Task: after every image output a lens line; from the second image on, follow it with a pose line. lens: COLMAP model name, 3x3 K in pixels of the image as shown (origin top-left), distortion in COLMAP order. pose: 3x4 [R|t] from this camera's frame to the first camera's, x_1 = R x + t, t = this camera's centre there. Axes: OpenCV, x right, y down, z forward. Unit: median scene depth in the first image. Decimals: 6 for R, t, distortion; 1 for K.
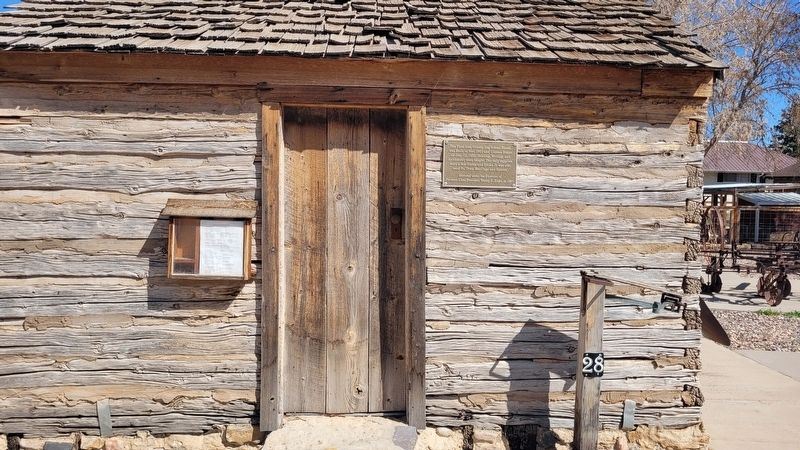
lens RADIAL K [[589.2, 0, 400.0], [0, 589.2, 225.0], [0, 0, 1]] dist [0.032438, -0.002566]
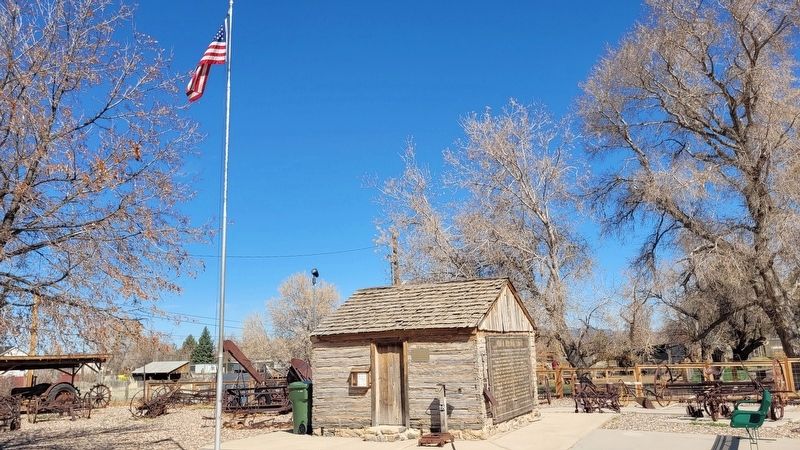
lens RADIAL K [[589.2, 0, 400.0], [0, 589.2, 225.0], [0, 0, 1]] dist [0.032438, -0.002566]
pose [[0.869926, -0.151408, -0.469365, 1.949810], [0.022132, 0.962735, -0.269539, 0.113302], [0.492685, 0.224091, 0.840860, -2.483898]]
